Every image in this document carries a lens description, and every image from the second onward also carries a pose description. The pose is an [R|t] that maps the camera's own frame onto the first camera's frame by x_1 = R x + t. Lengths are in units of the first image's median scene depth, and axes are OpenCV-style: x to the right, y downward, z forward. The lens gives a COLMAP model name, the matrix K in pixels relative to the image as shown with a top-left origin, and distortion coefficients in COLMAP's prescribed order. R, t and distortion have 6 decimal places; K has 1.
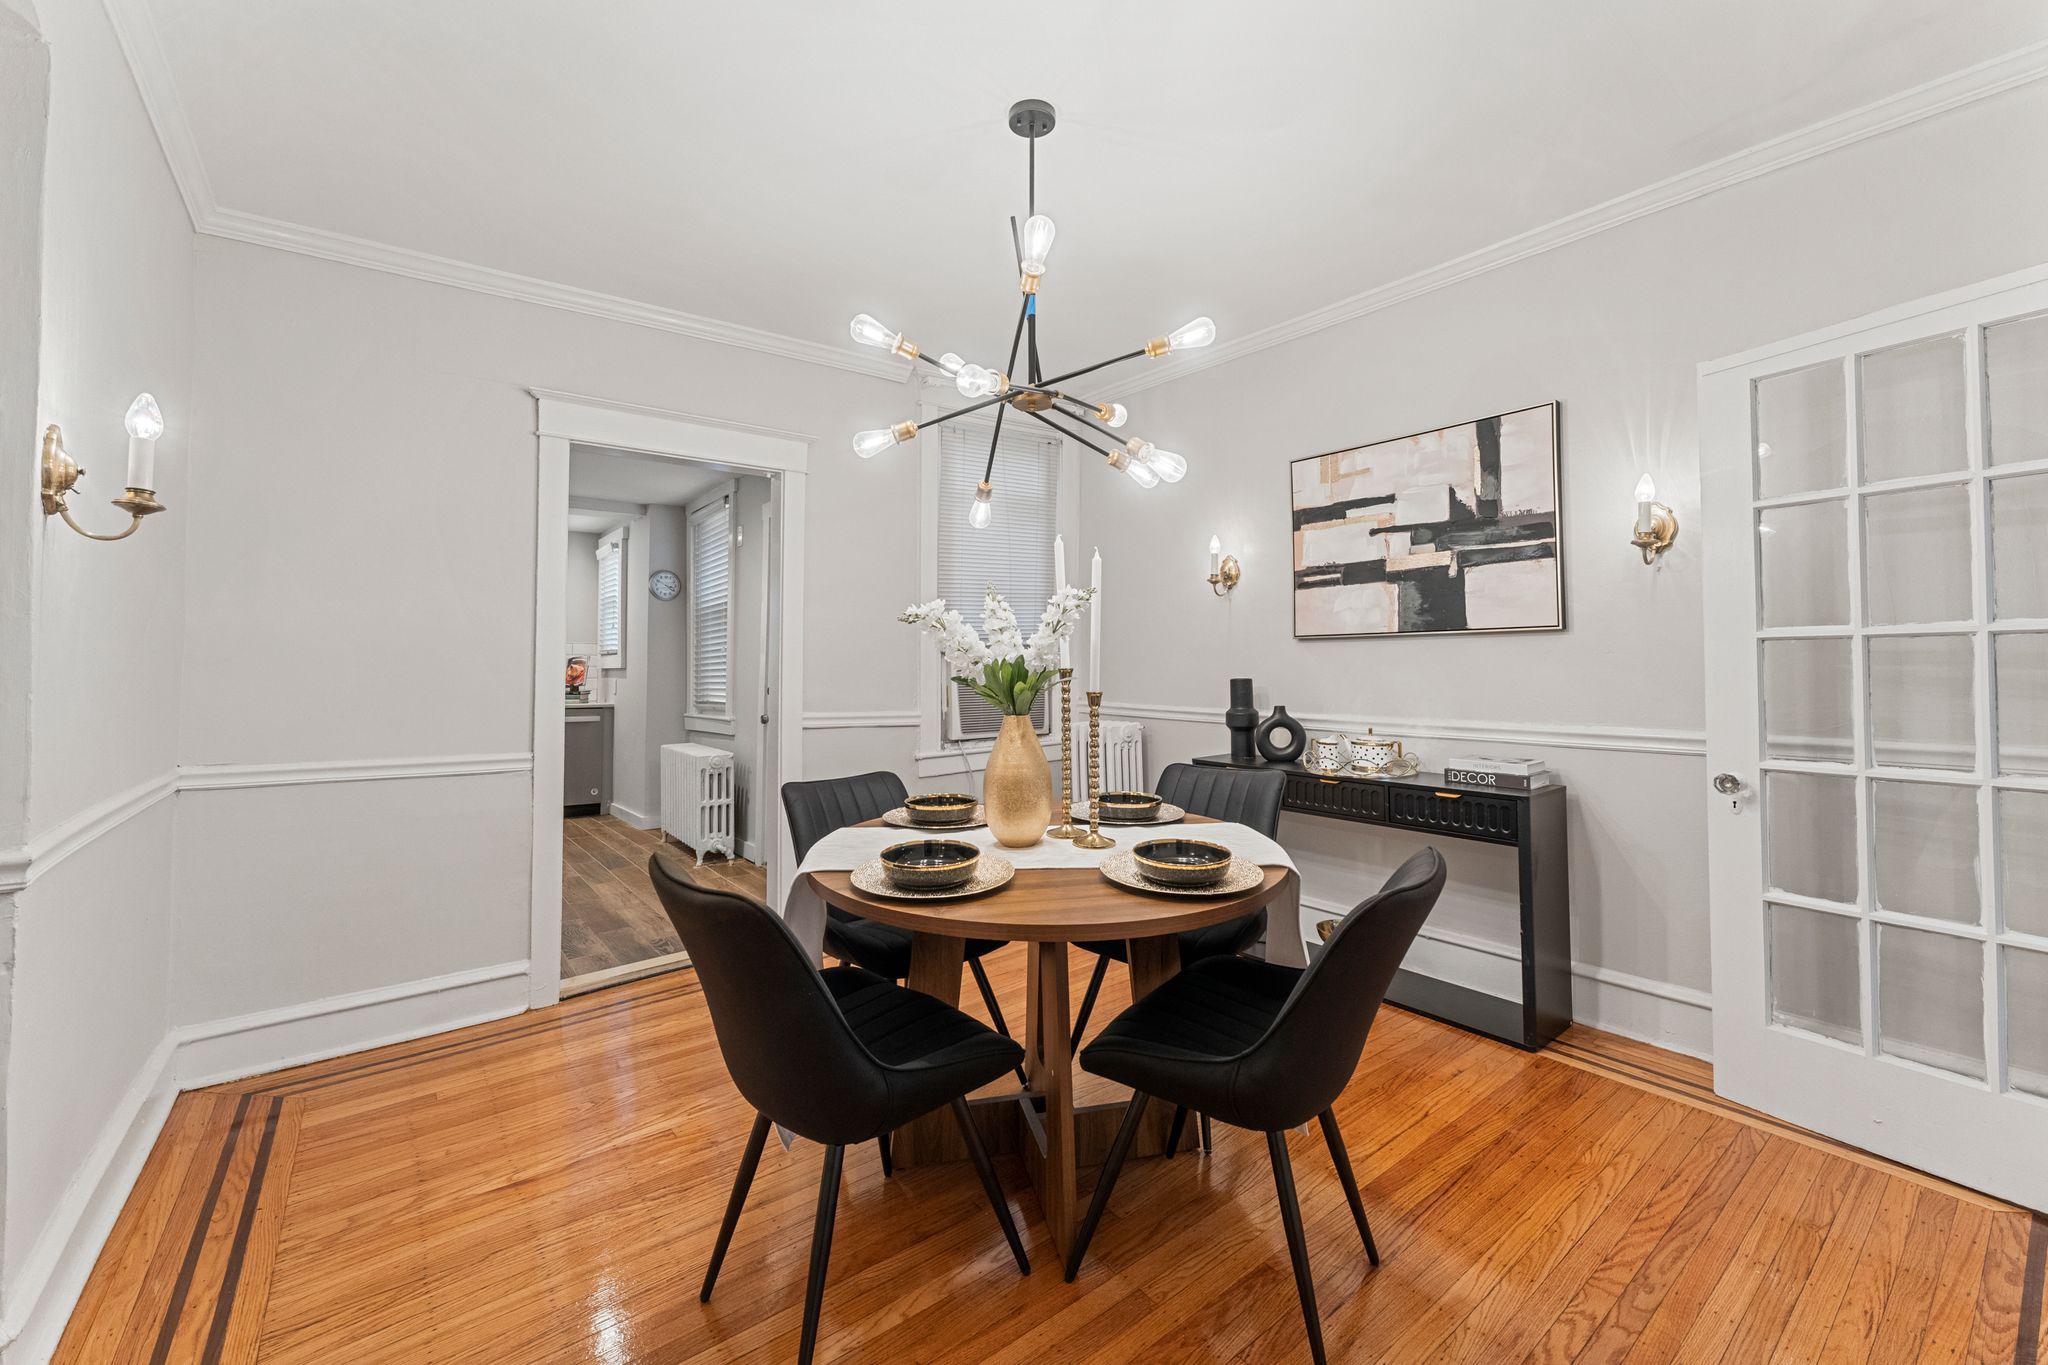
lens RADIAL K [[834.2, 0, 1023.9], [0, 834.2, 660.2], [0, 0, 1]] dist [-0.009944, 0.000351]
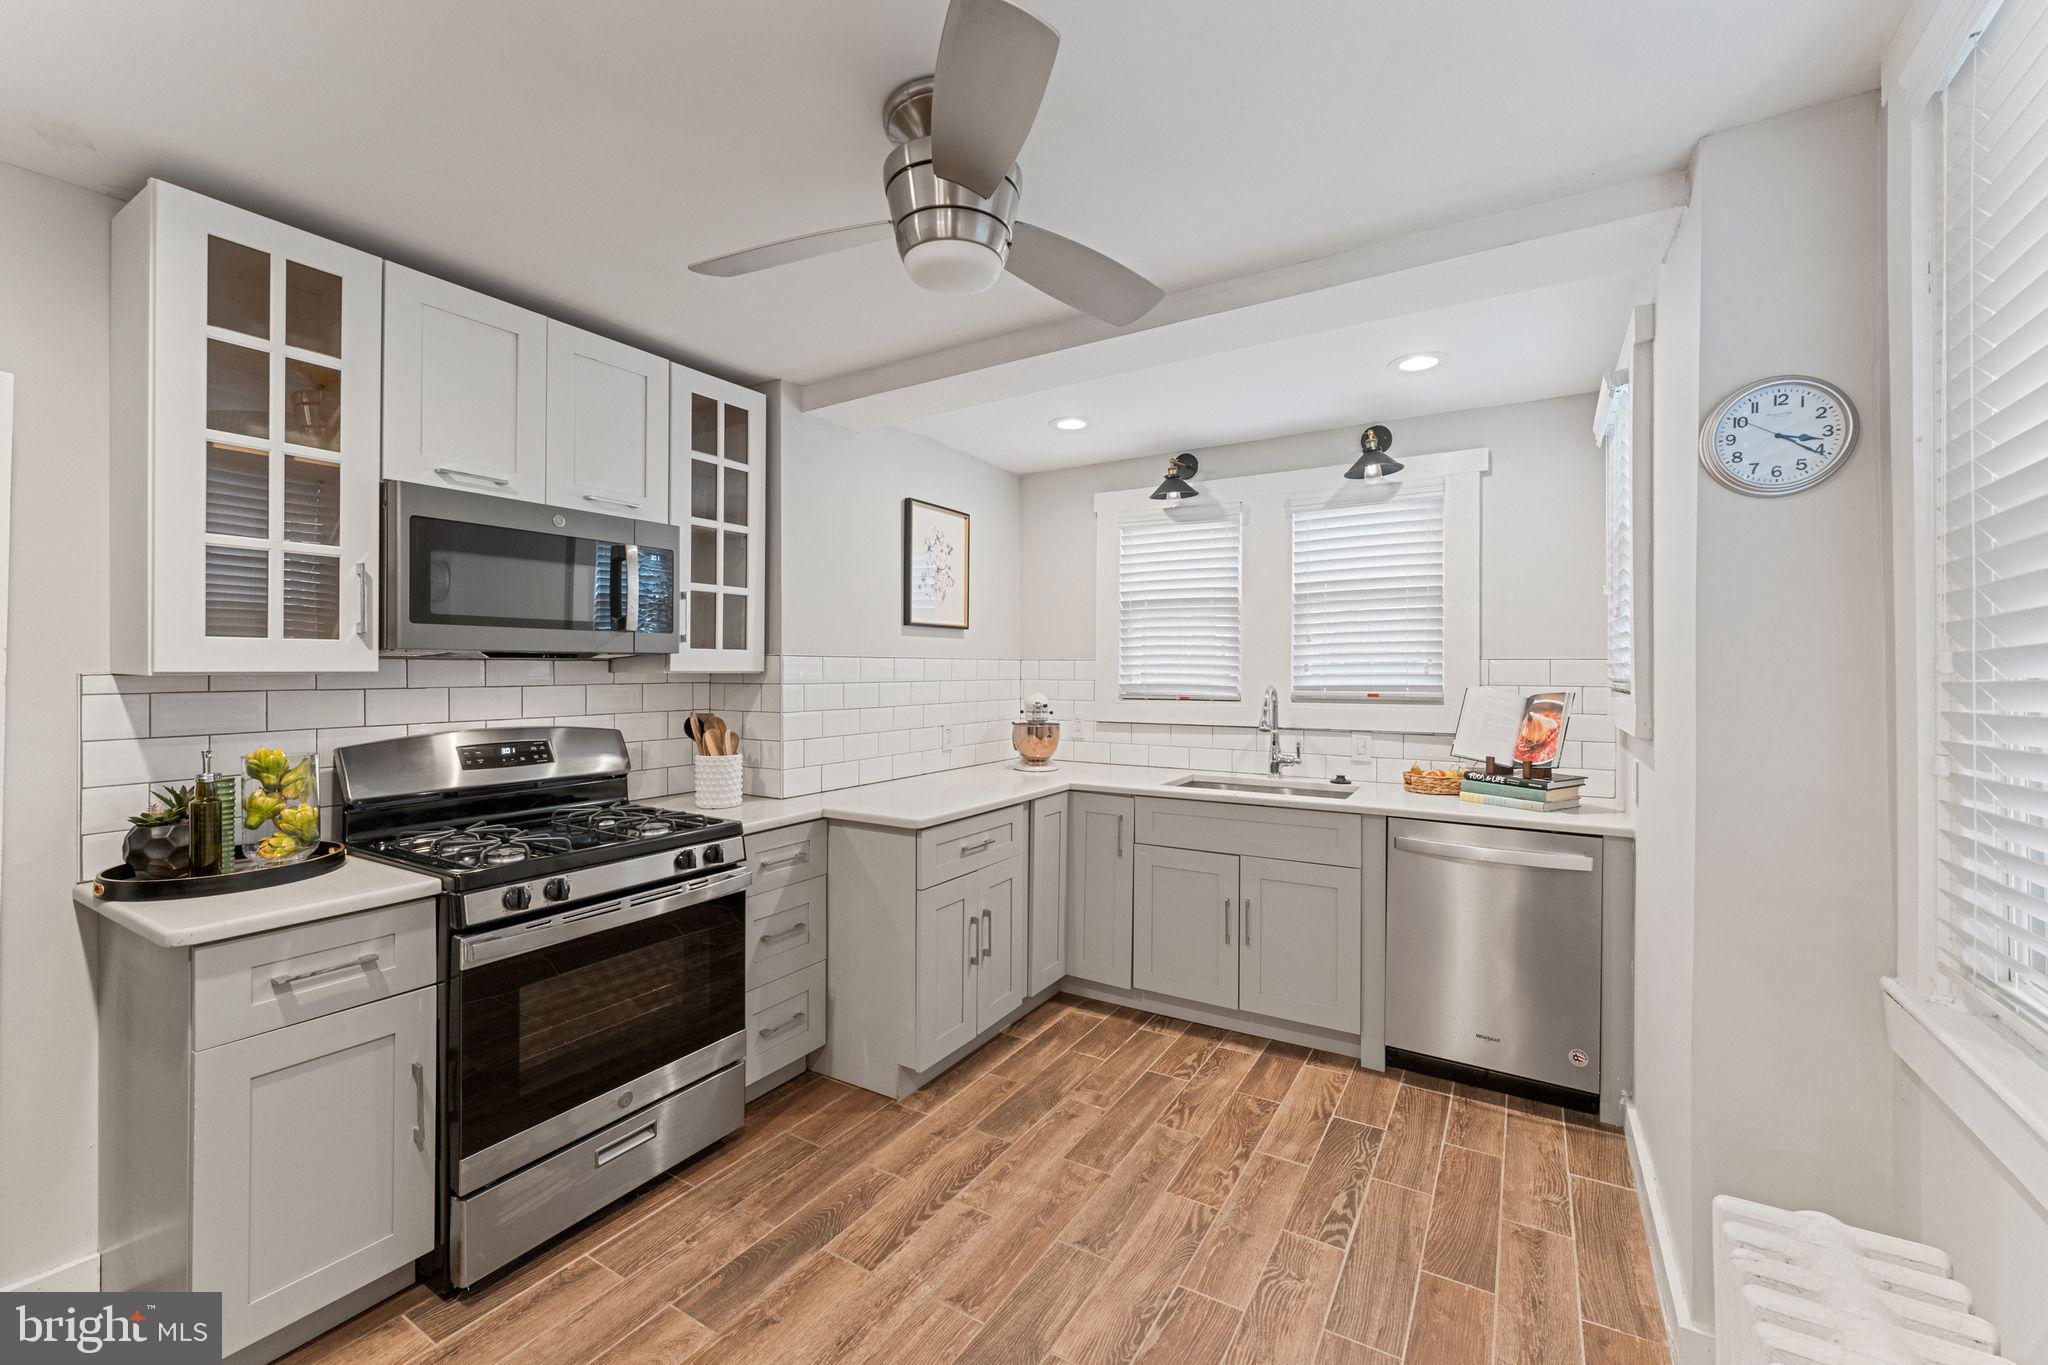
lens RADIAL K [[834.2, 0, 1039.4], [0, 834.2, 662.3], [0, 0, 1]] dist [-0.009944, 0.000351]
pose [[0.363487, -0.011096, -0.931533, -0.250332], [0.010654, 0.999913, -0.007754, -0.019275], [0.931538, -0.007106, 0.363574, 0.629000]]
